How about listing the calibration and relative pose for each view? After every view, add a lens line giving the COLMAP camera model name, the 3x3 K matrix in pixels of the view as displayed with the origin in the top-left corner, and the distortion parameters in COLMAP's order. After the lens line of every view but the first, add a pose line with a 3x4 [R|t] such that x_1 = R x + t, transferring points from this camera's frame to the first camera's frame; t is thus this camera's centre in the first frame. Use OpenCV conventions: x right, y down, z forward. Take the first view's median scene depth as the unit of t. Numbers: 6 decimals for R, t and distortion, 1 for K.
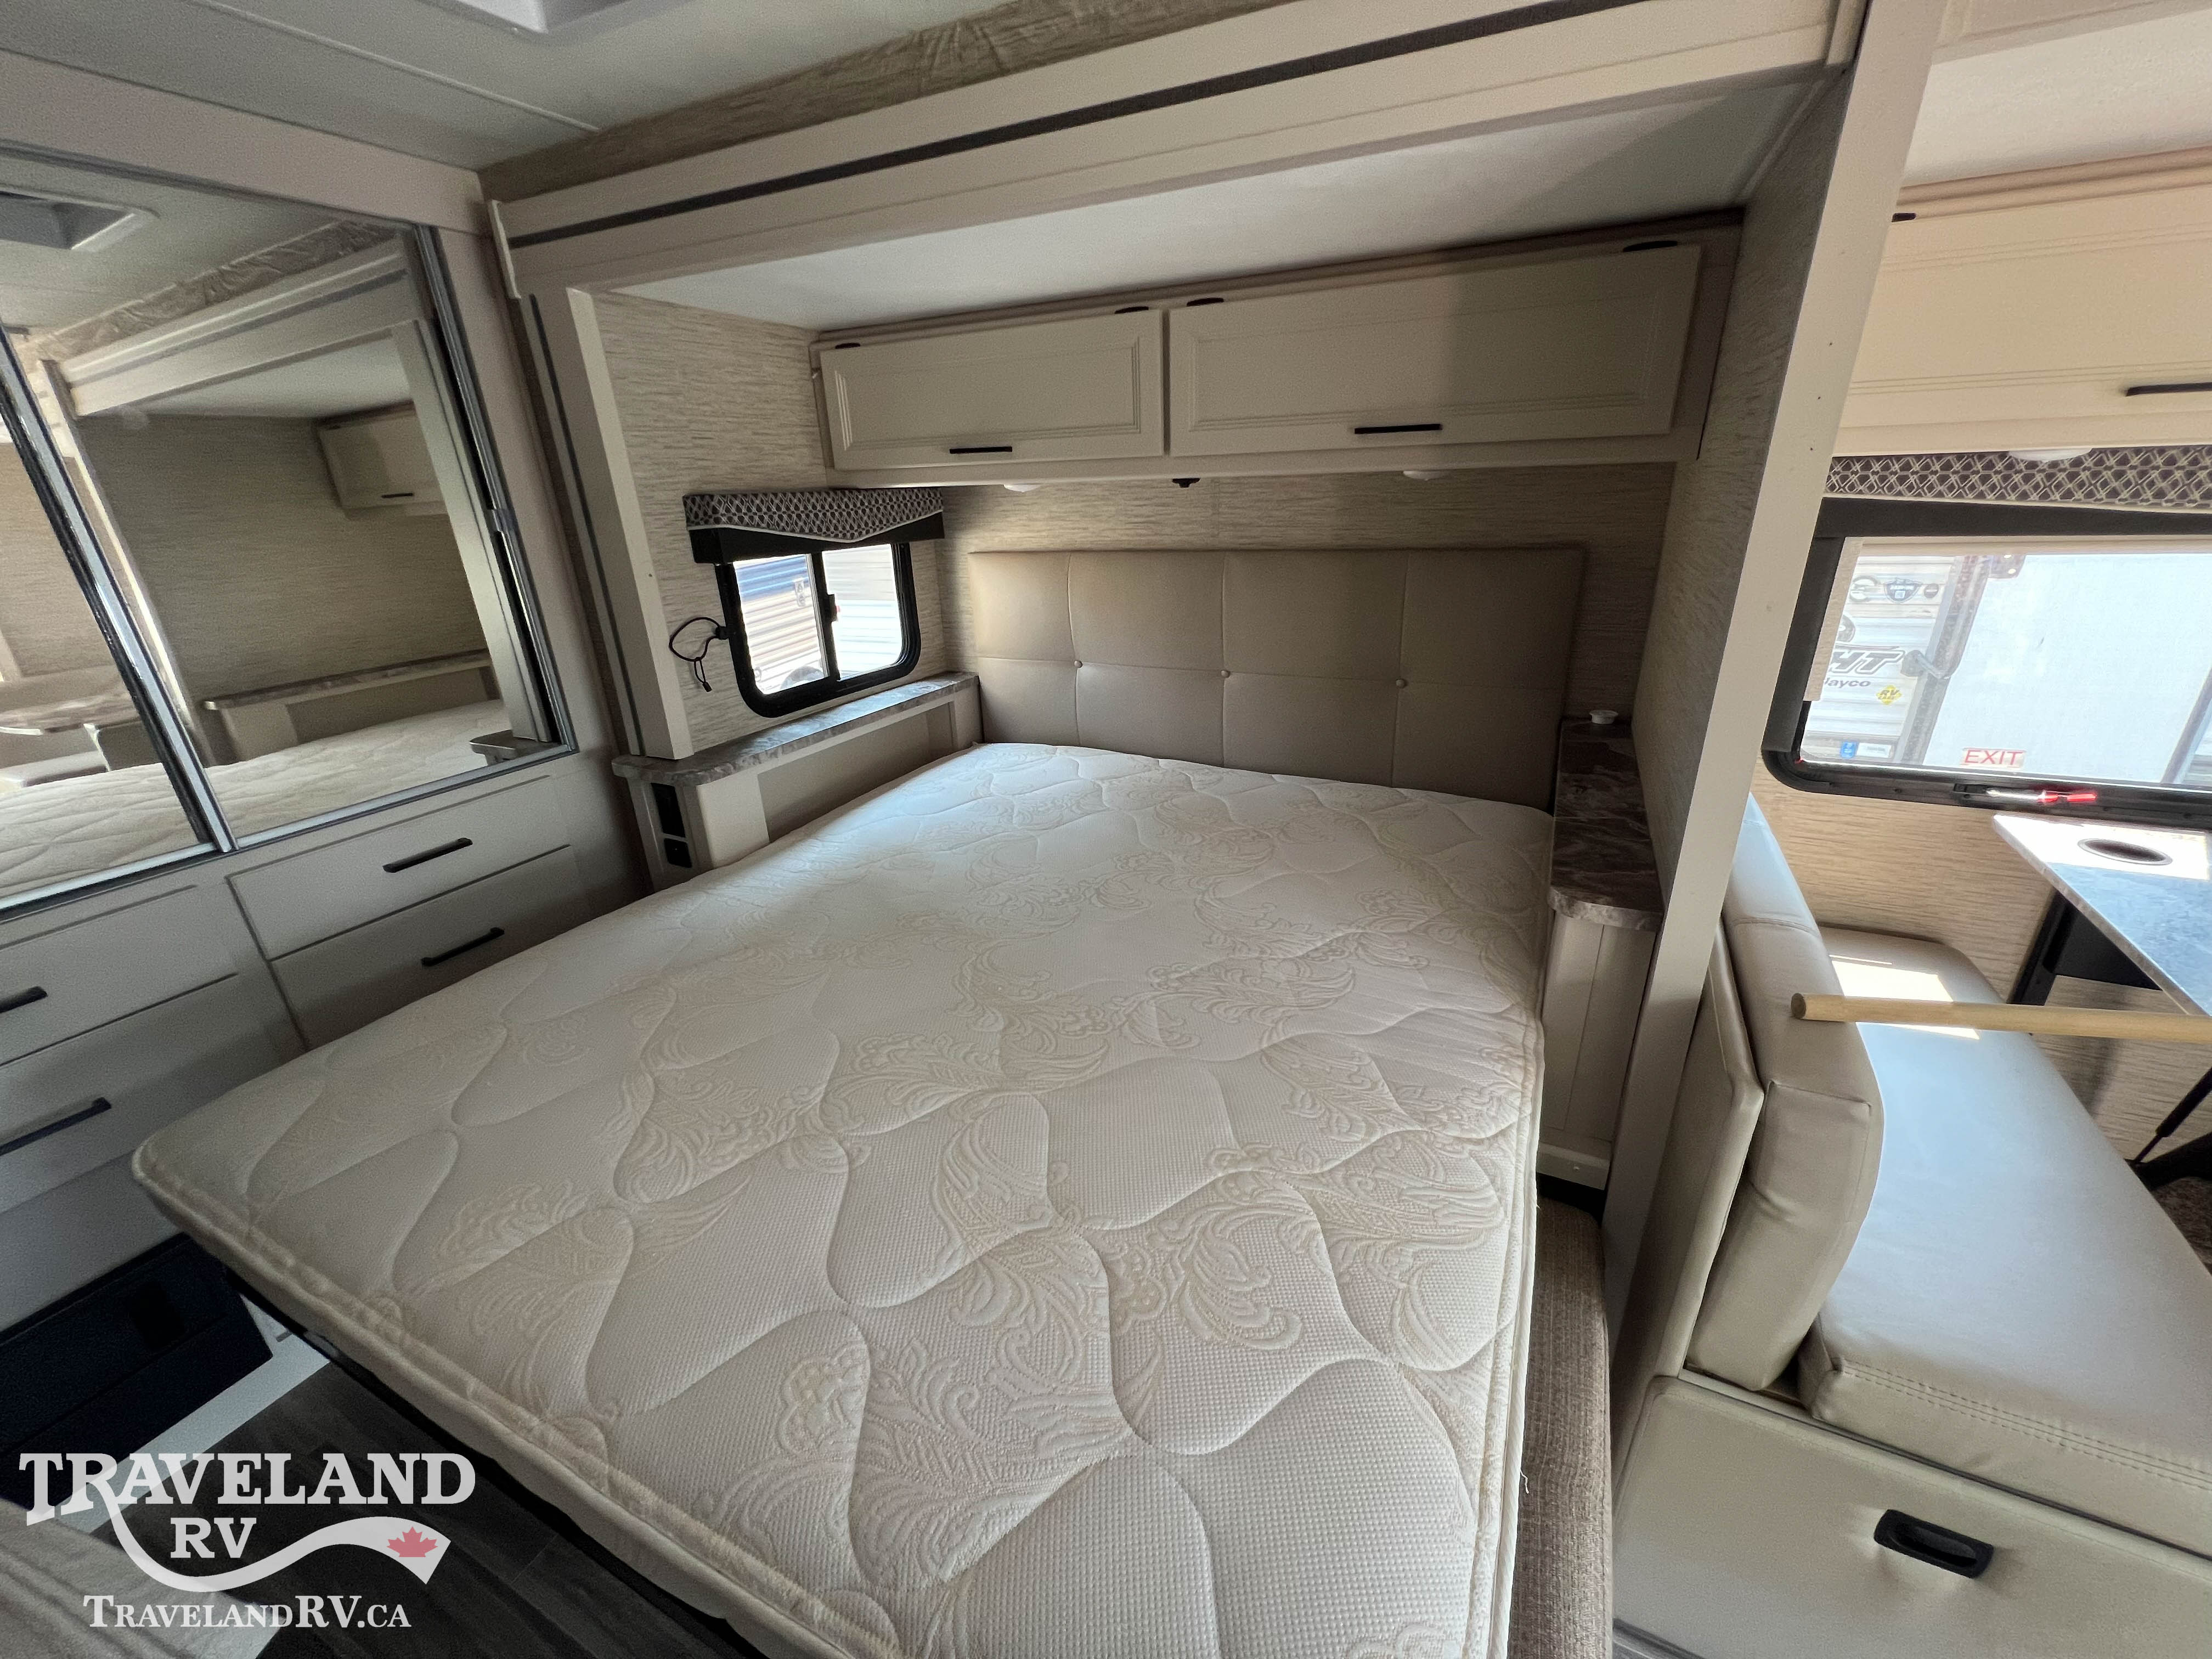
lens RADIAL K [[895.8, 0, 1106.0], [0, 895.8, 829.5], [0, 0, 1]] dist [0.000955, 0.000515]
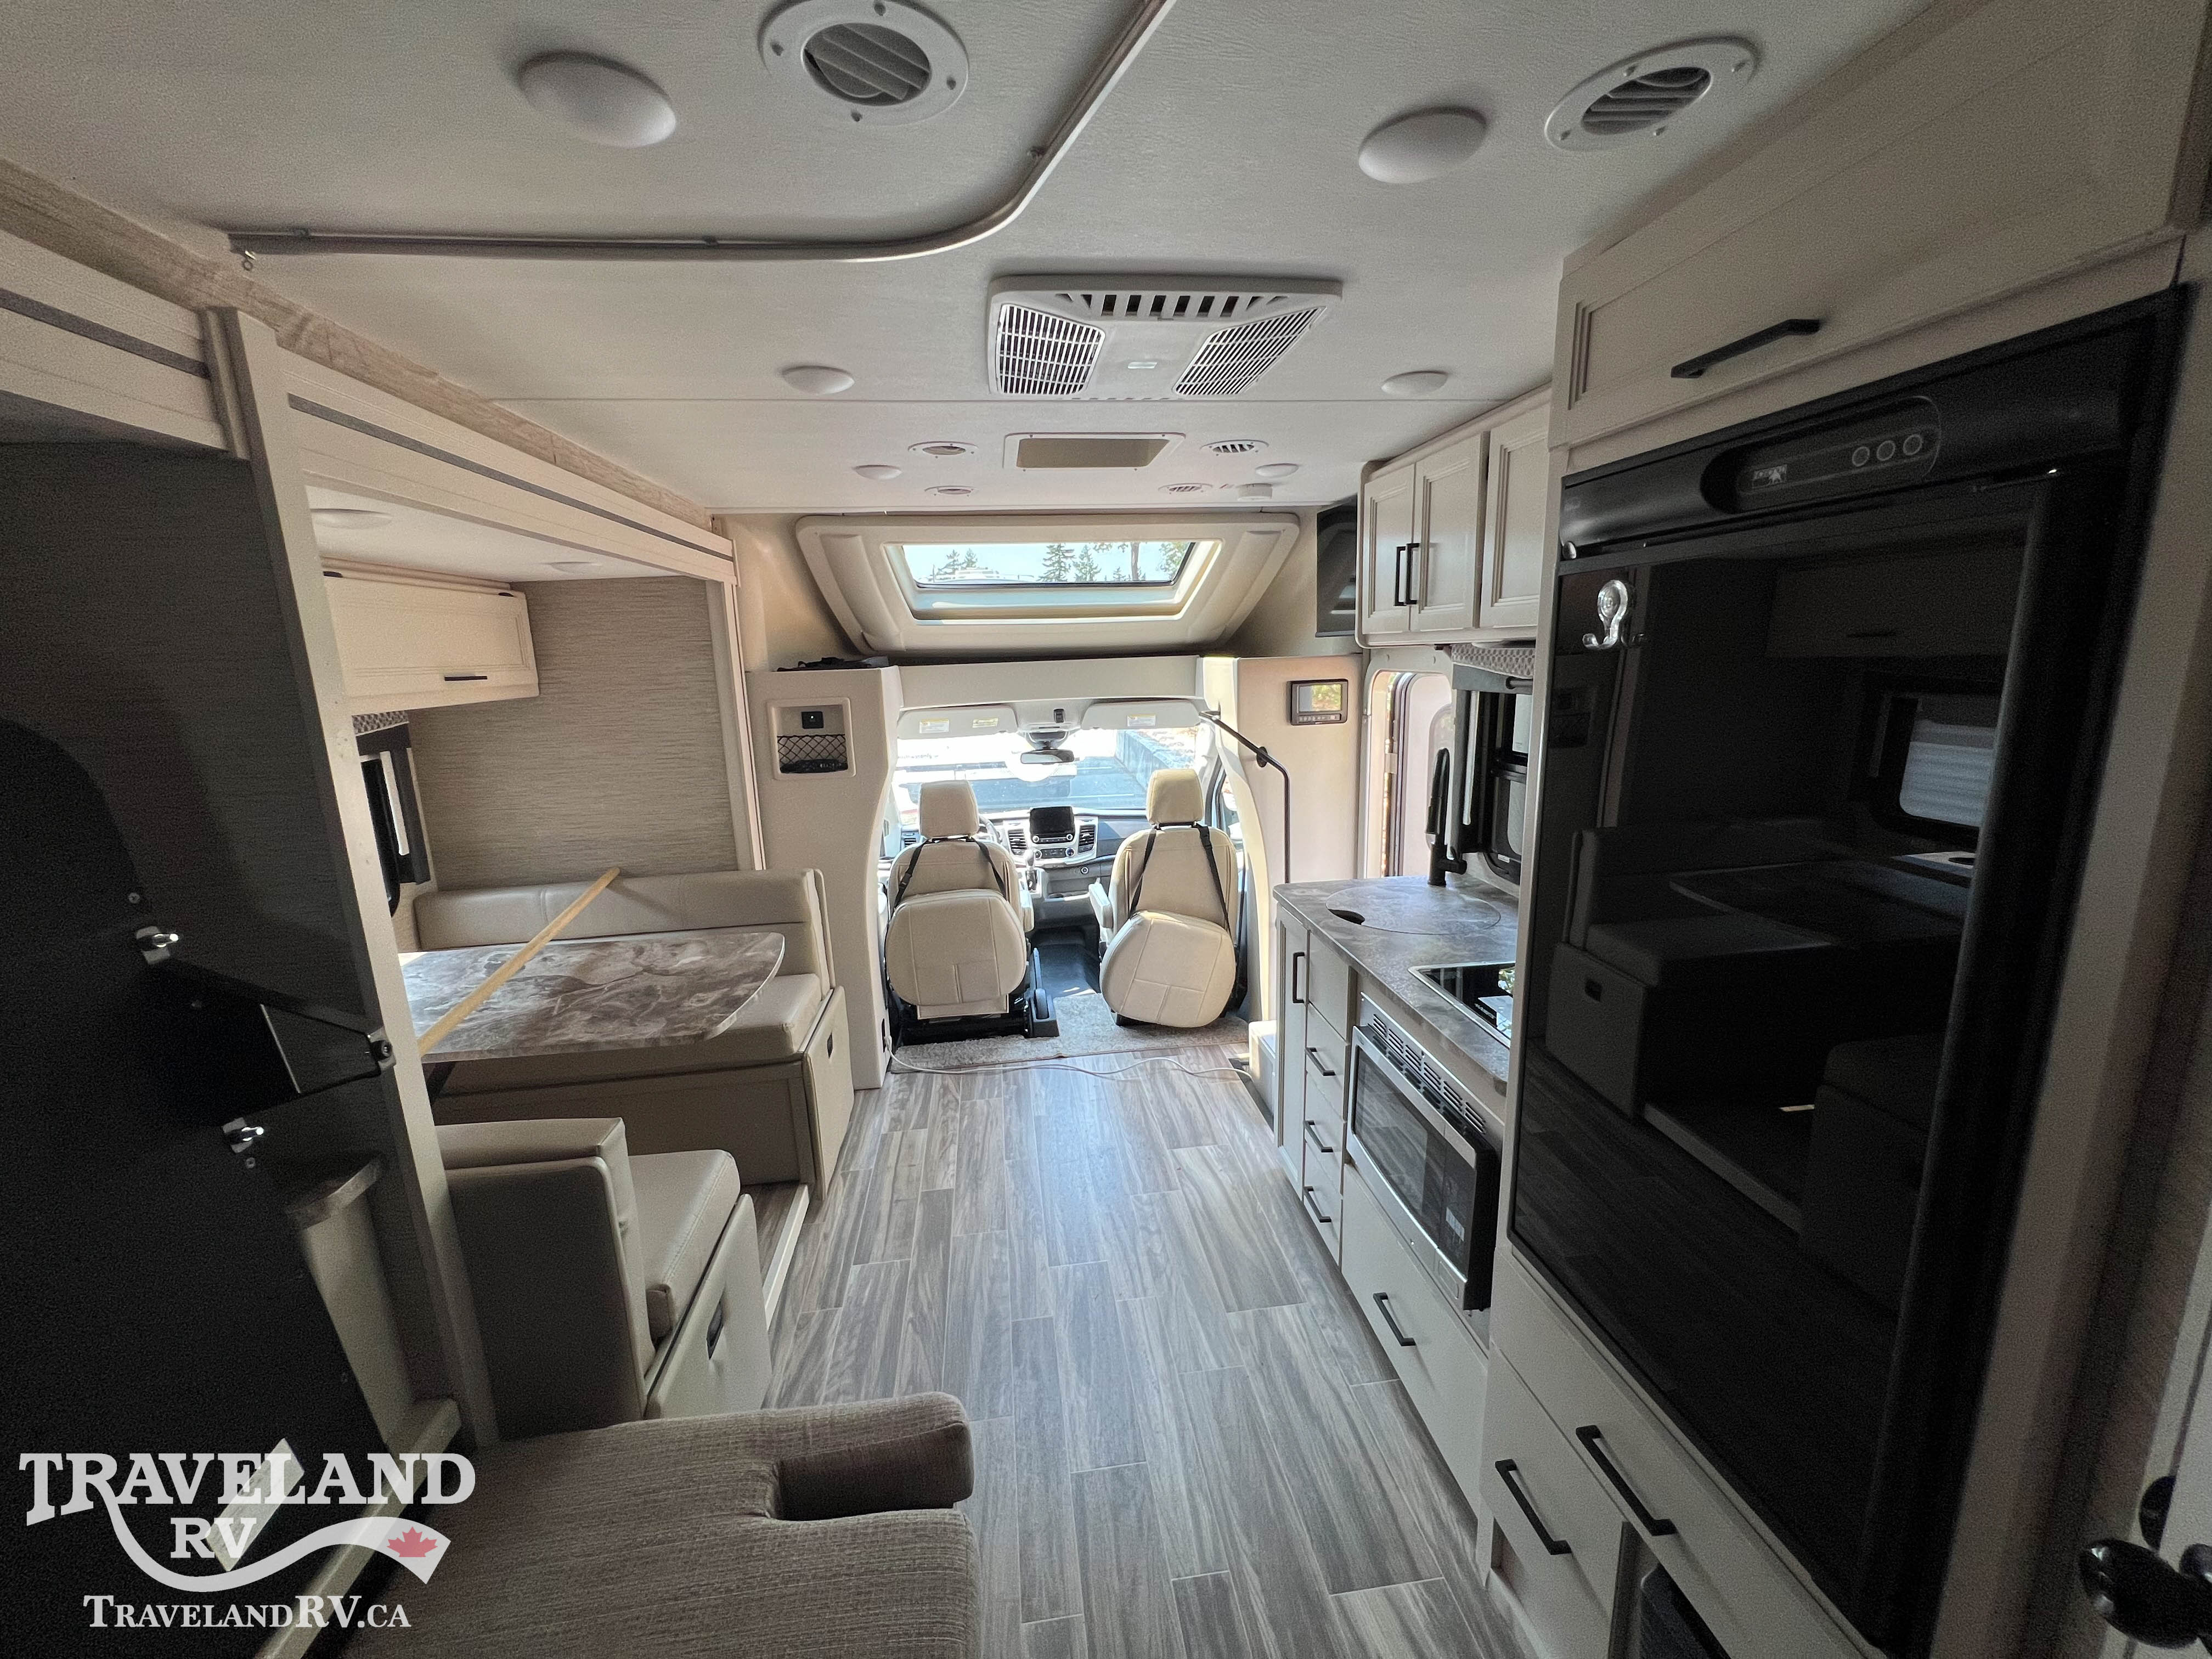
lens RADIAL K [[896.3, 0, 1110.9], [0, 896.3, 831.0], [0, 0, 1]] dist [-0.000992, -0.000130]
pose [[-0.563034, -0.115617, 0.818307, -0.474874], [0.358668, 0.857871, 0.367987, -0.219105], [-0.744547, 0.500690, -0.441542, 0.458857]]
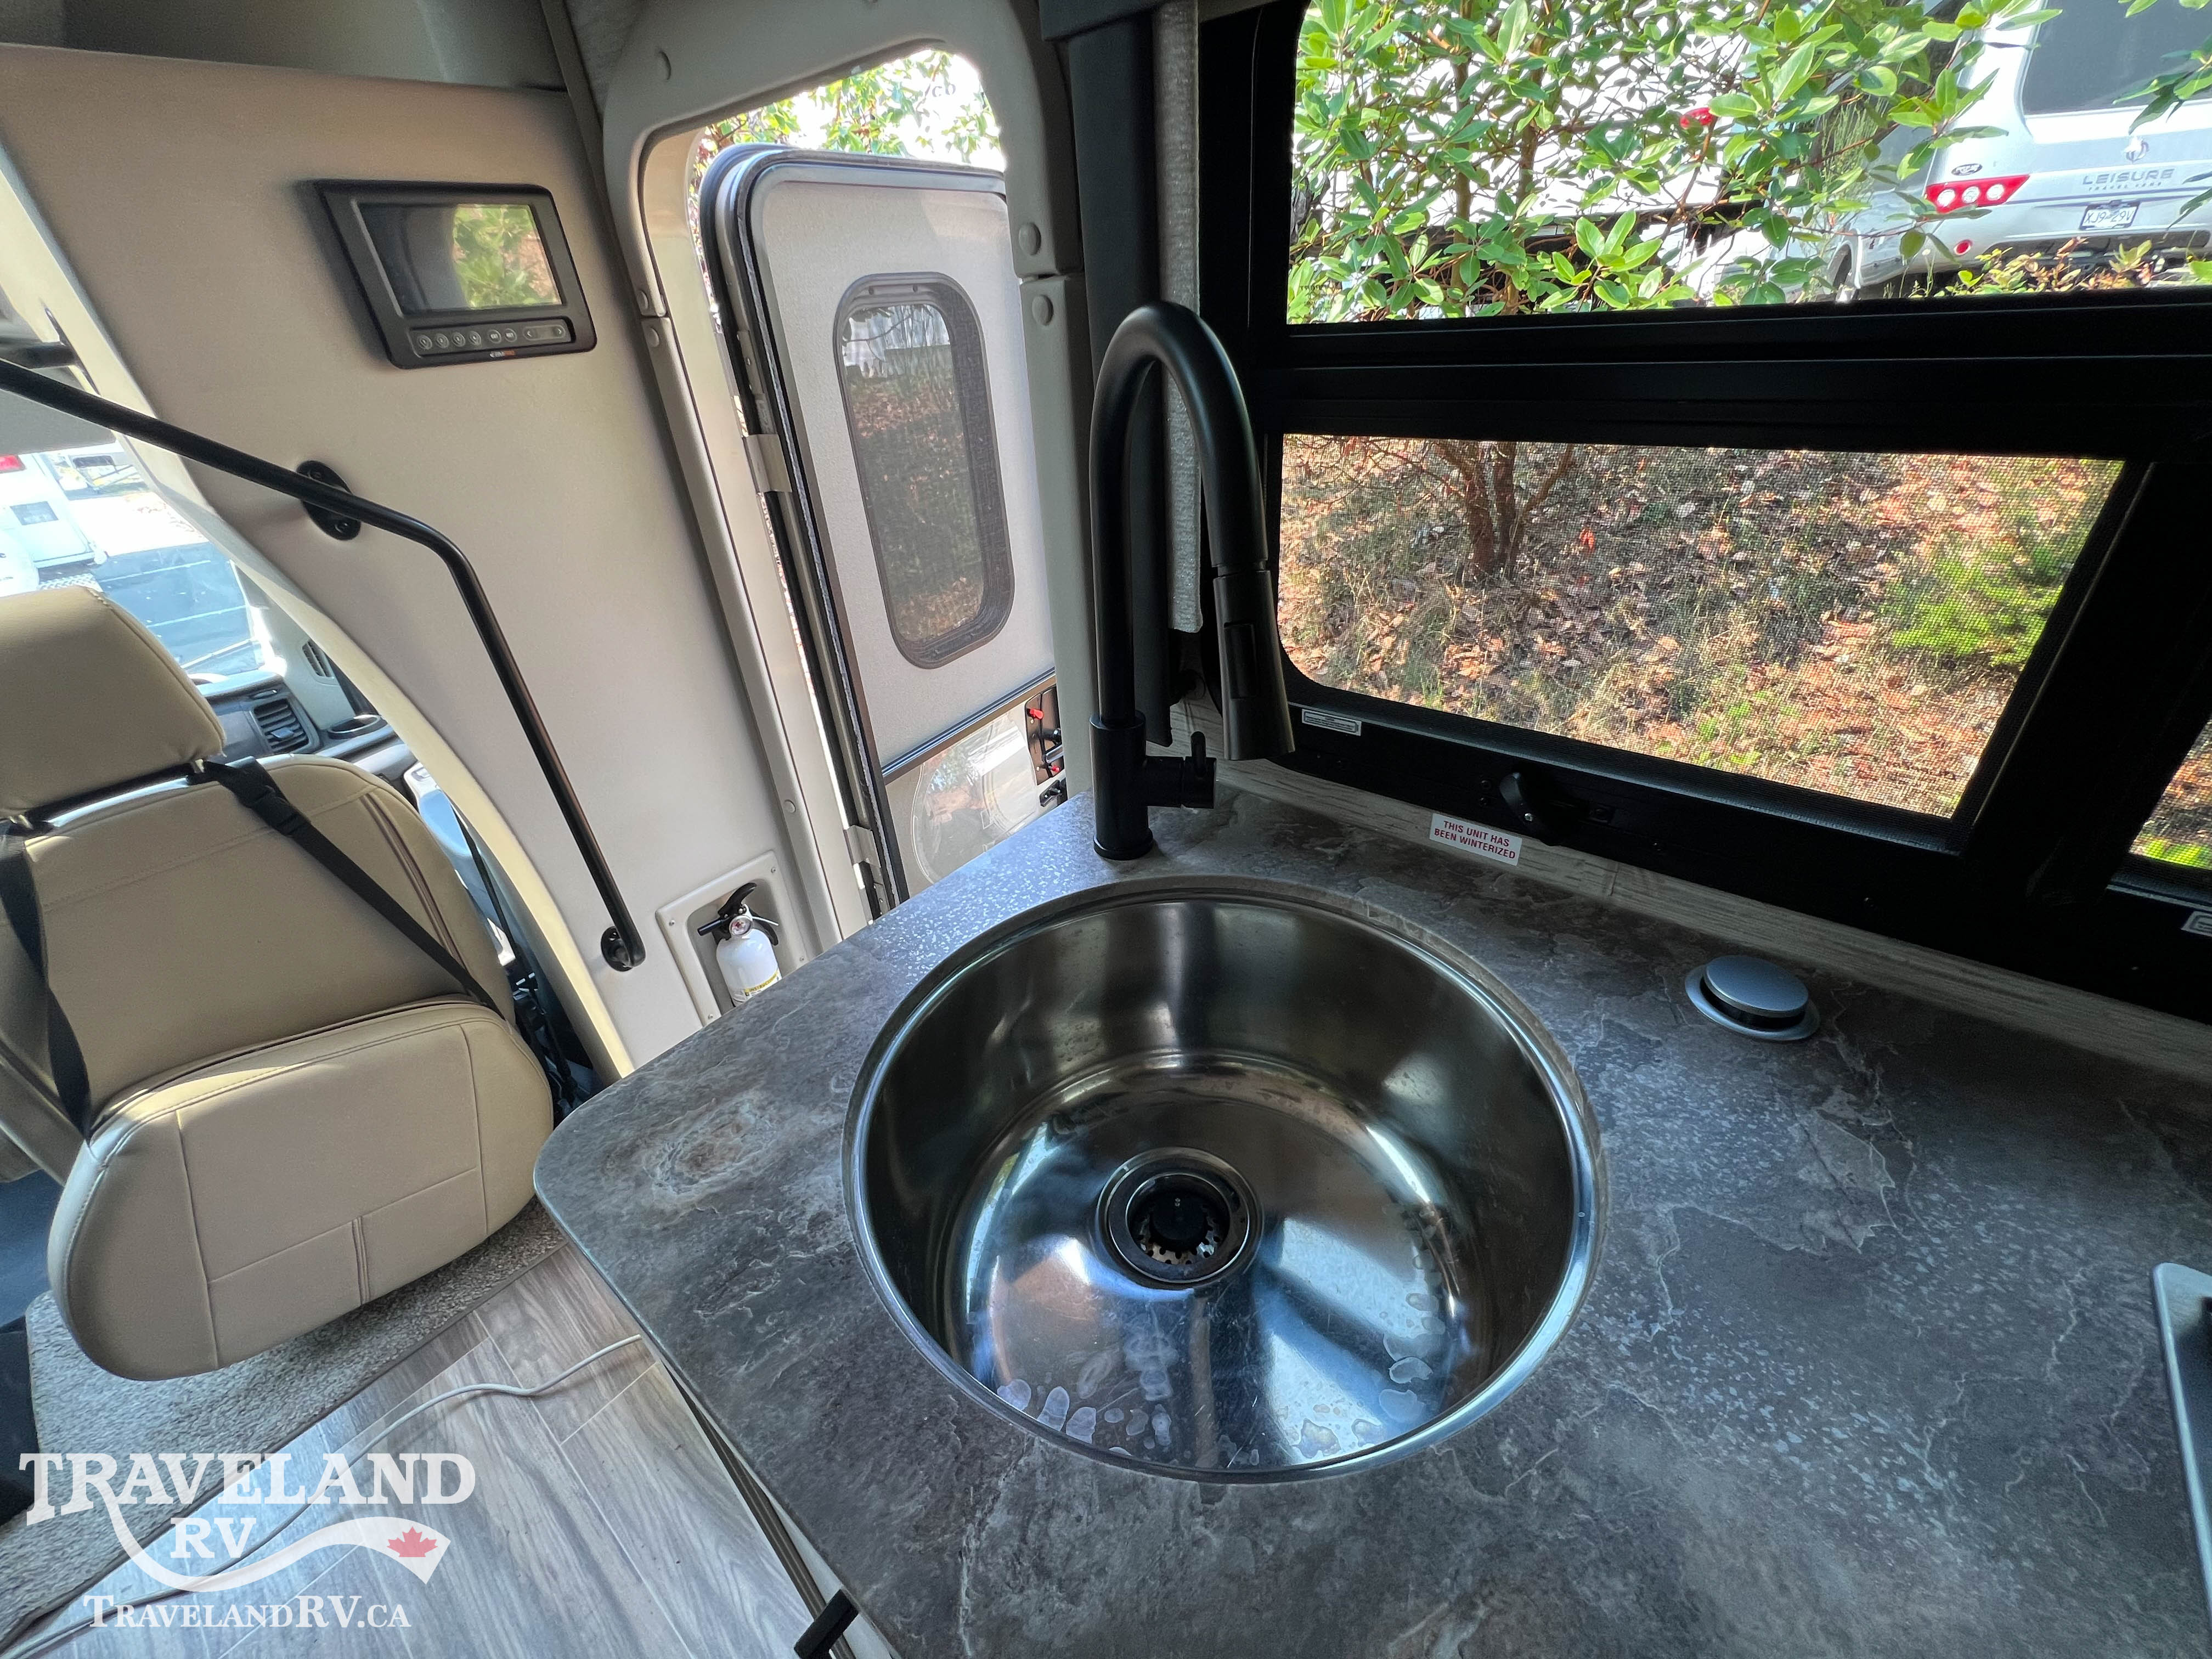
lens RADIAL K [[891.4, 0, 1106.0], [0, 891.4, 829.5], [0, 0, 1]] dist [-0.002570, -0.000244]
pose [[-0.969713, -0.024885, 0.242977, 0.427955], [0.180409, 0.597626, 0.781214, 0.301033], [-0.164650, 0.801389, -0.575036, -0.402865]]
